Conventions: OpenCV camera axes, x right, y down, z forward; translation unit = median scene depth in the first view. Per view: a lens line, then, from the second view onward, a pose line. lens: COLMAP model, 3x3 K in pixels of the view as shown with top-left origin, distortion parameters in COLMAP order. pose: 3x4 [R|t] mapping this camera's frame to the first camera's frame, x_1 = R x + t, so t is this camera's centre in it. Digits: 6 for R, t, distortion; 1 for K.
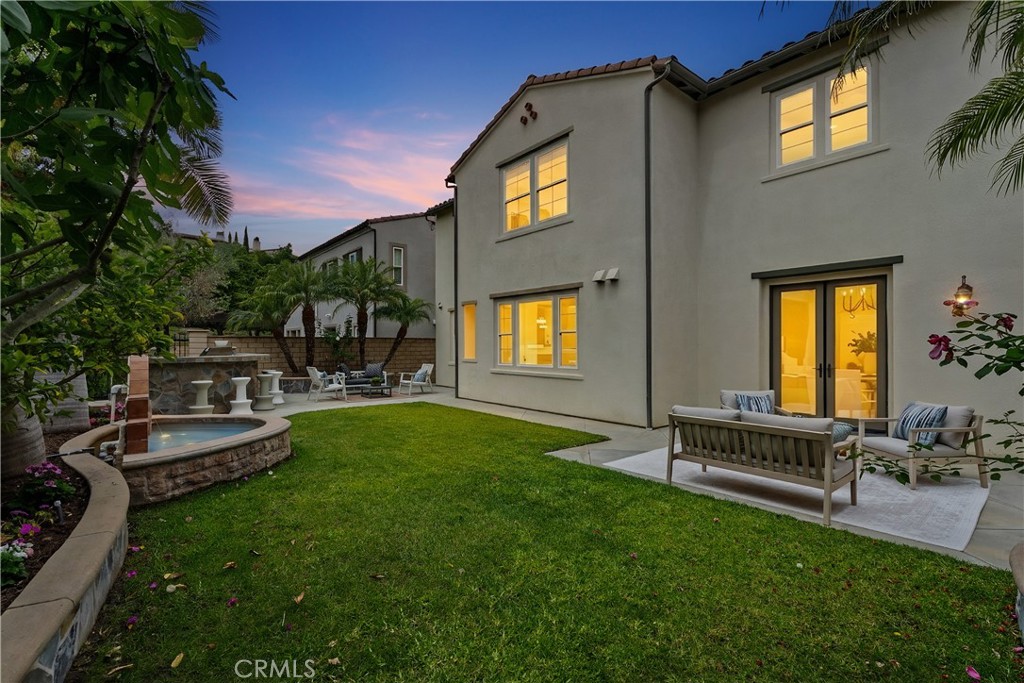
lens RADIAL K [[458.4, 0, 512.0], [0, 458.4, 341.5], [0, 0, 1]] dist [0.001240, -0.000028]
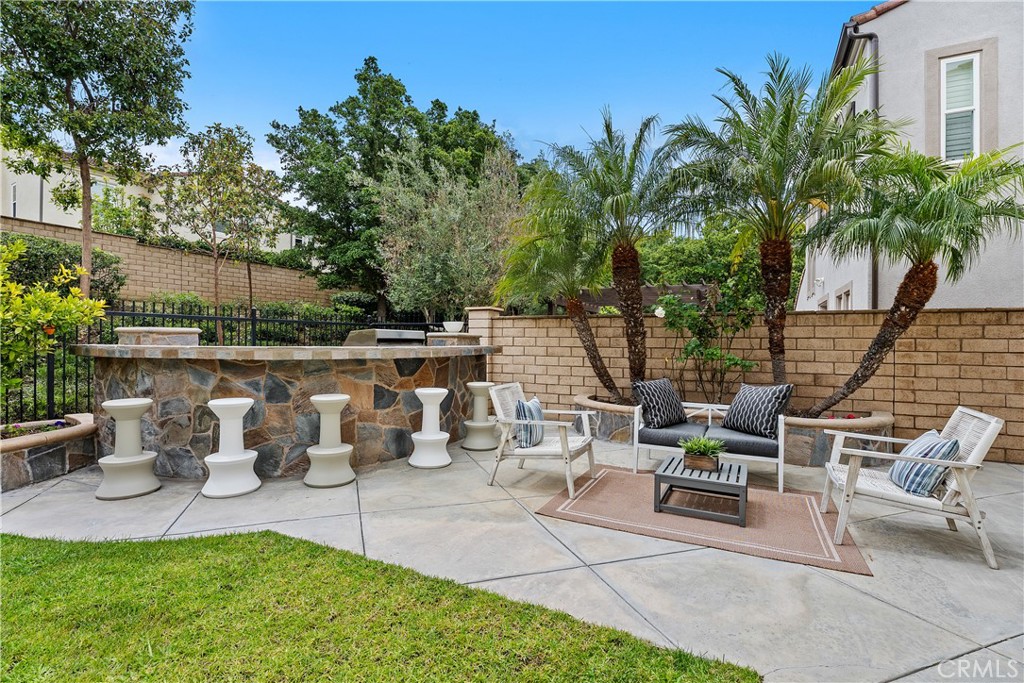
lens RADIAL K [[489.0, 0, 512.0], [0, 489.0, 341.5], [0, 0, 1]] dist [-0.000001, -0.000251]
pose [[0.401469, 0.008066, -0.915837, -0.050662], [-0.001390, 0.999965, 0.008198, 0.013877], [0.915872, -0.002018, 0.401466, 0.671912]]
